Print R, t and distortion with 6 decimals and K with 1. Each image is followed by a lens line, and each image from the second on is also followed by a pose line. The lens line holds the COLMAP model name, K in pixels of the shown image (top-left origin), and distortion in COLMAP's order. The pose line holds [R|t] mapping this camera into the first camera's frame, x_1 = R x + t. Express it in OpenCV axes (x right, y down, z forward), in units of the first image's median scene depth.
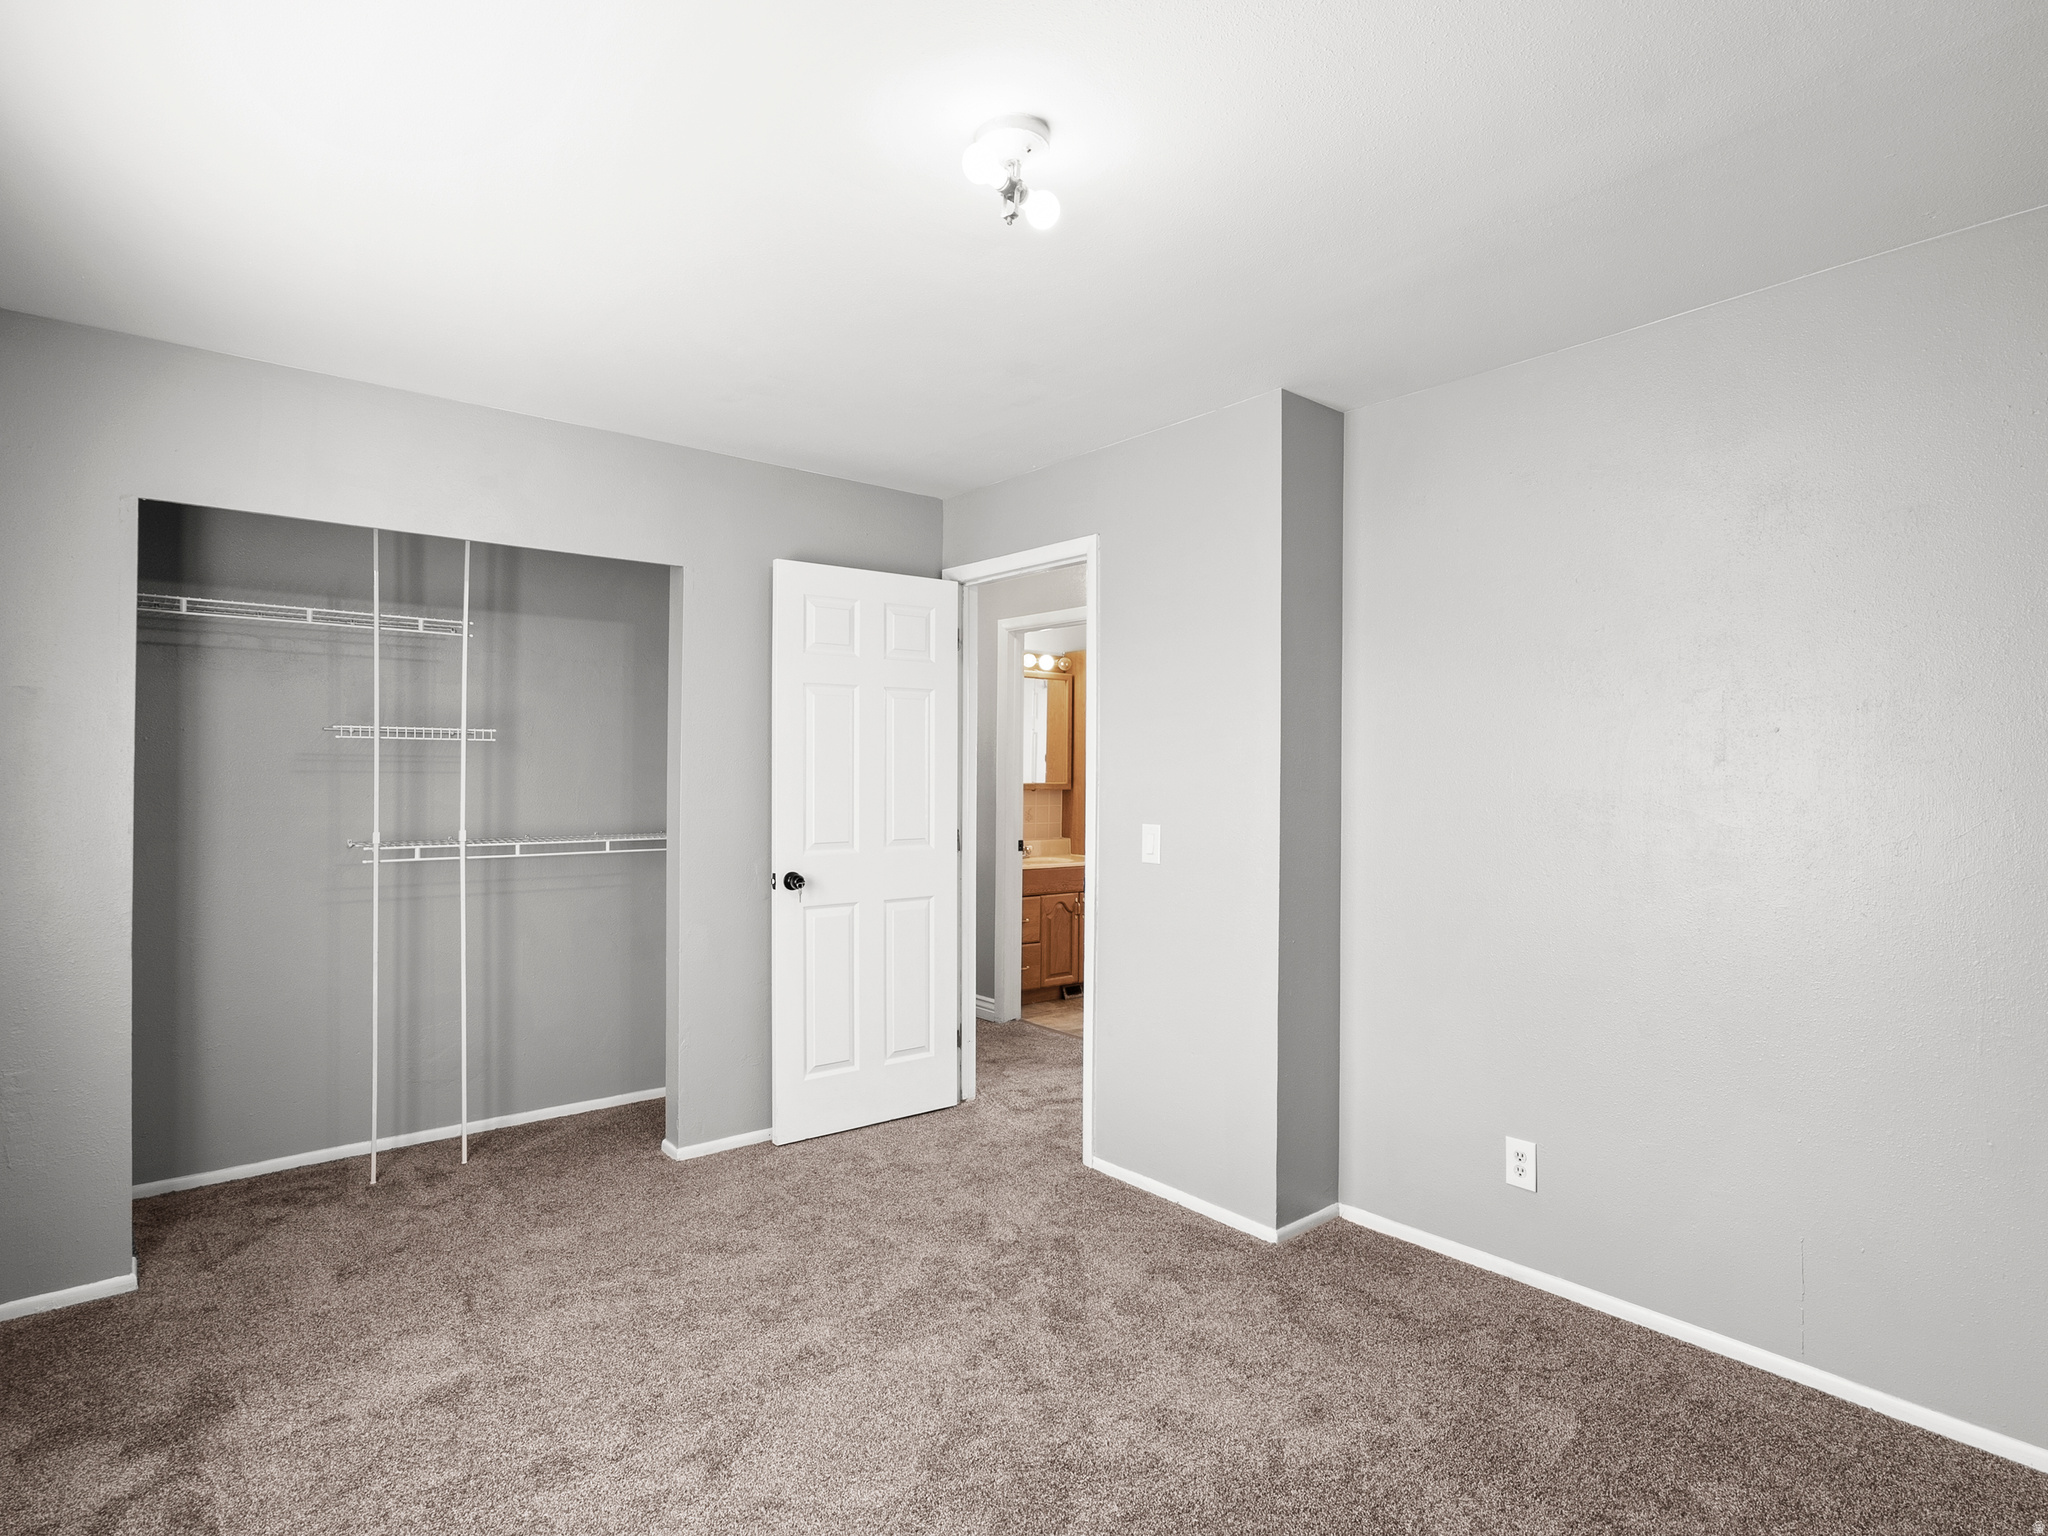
lens RADIAL K [[1070.8, 0, 1034.9], [0, 1070.8, 772.5], [0, 0, 1]] dist [-0.002025, 0.002950]
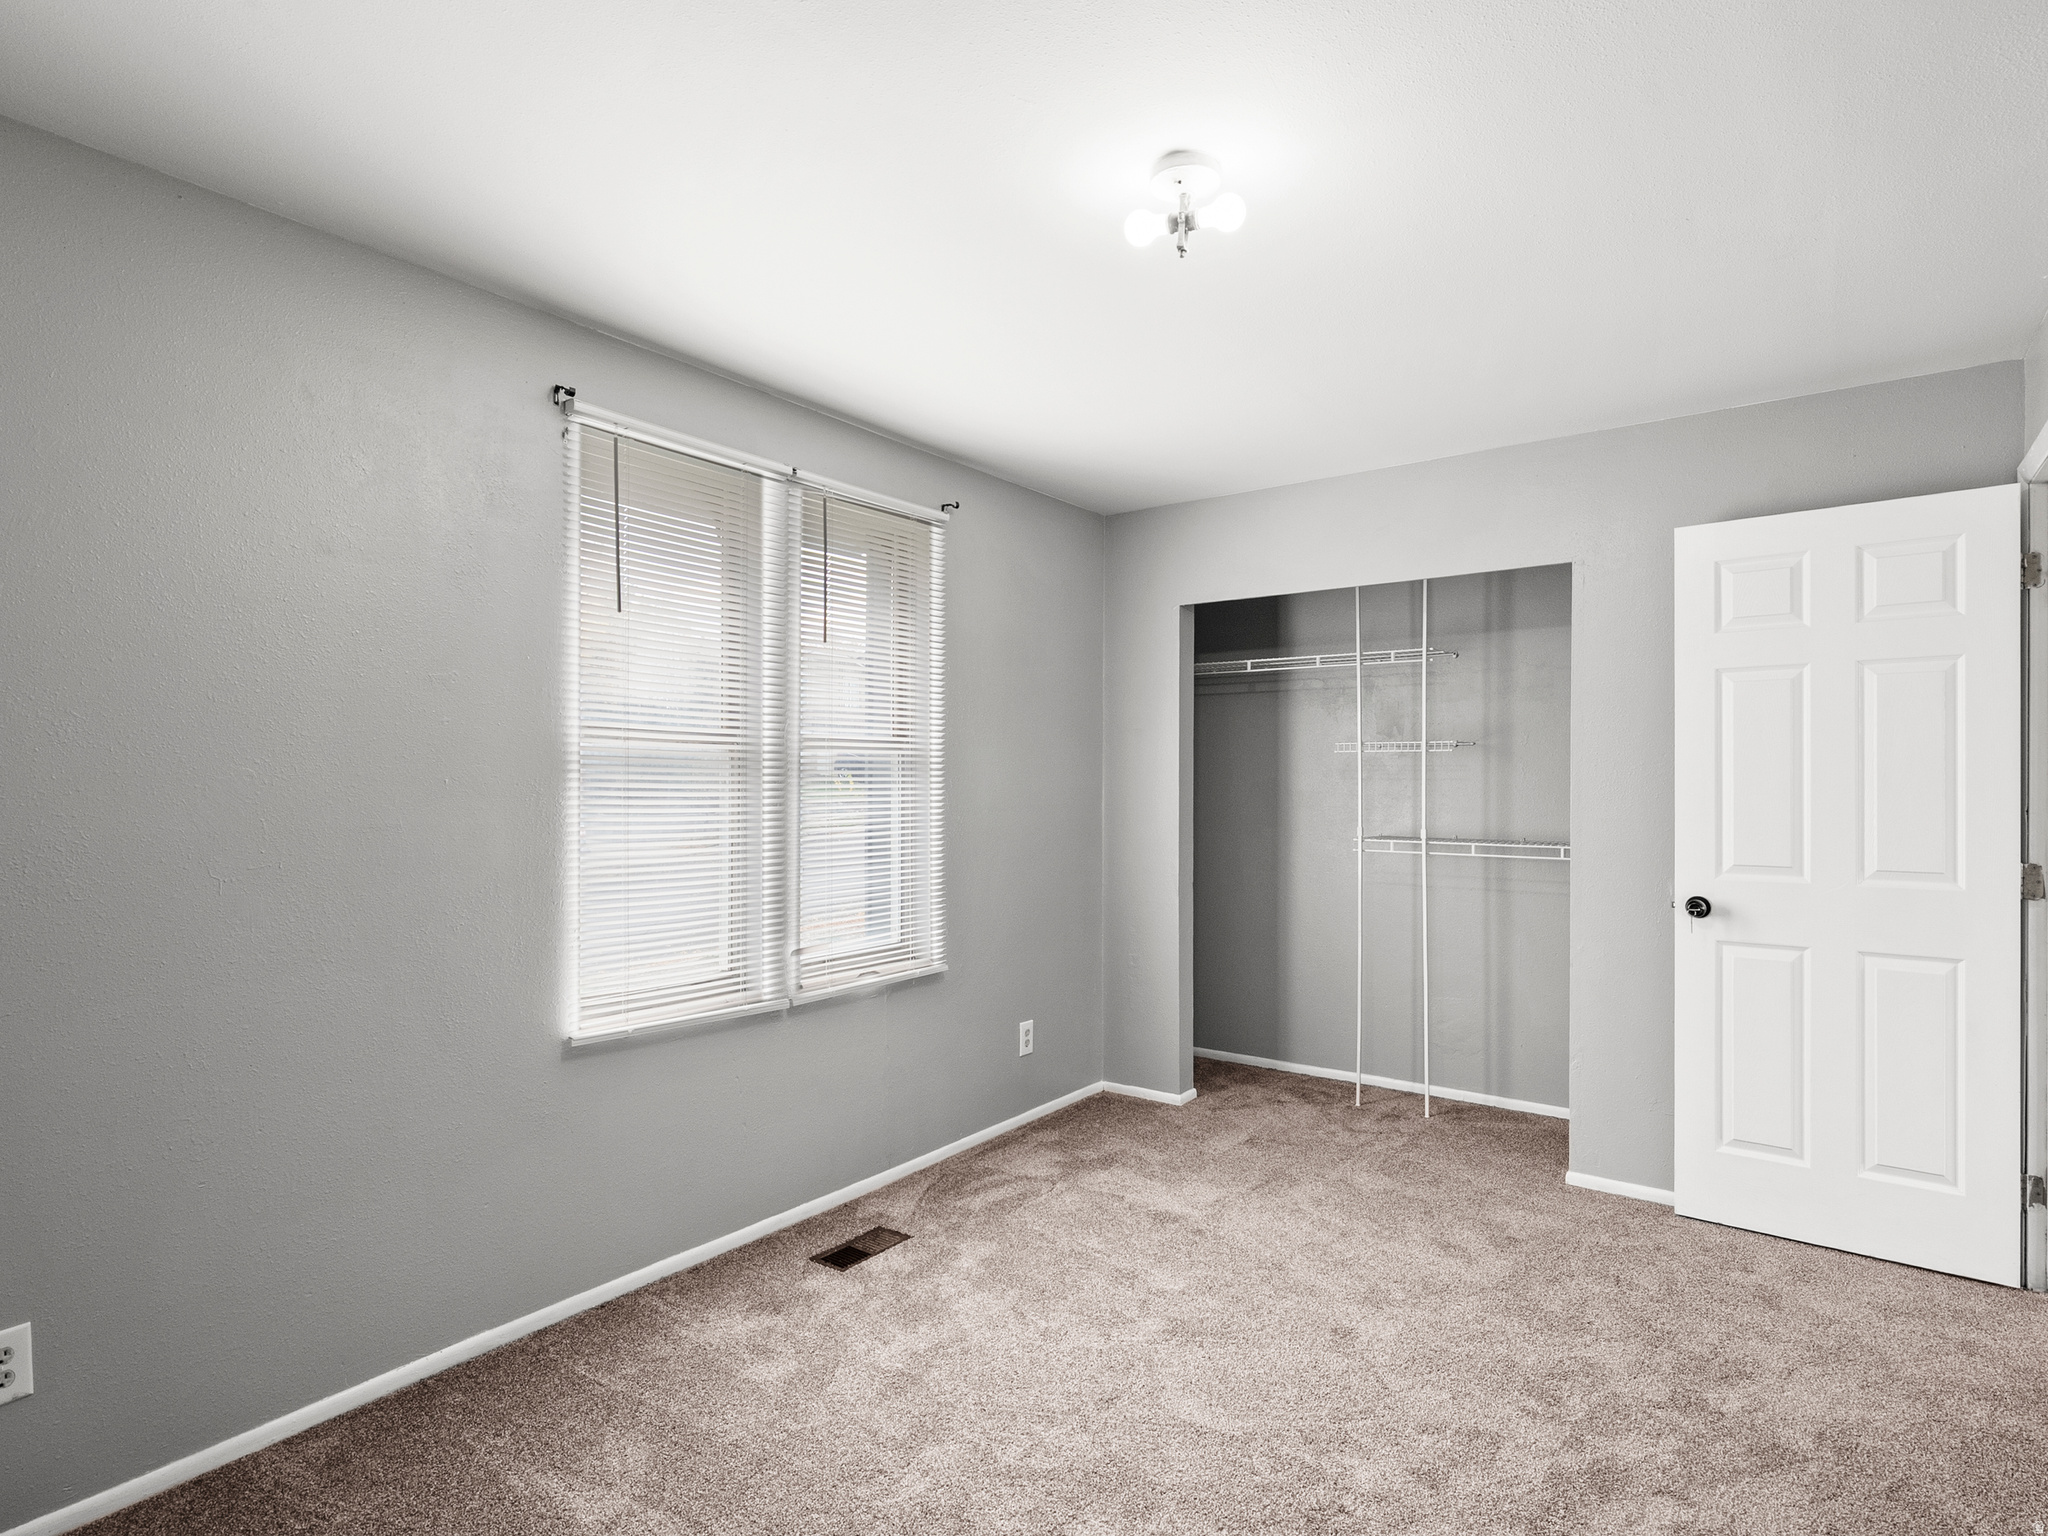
lens RADIAL K [[1070.8, 0, 1014.7], [0, 1070.8, 781.2], [0, 0, 1]] dist [-0.002025, 0.002950]
pose [[0.234775, -0.002362, -0.972047, 0.491250], [-0.001117, 0.999996, -0.002700, 0.005973], [0.972049, 0.001720, 0.234771, 0.299326]]
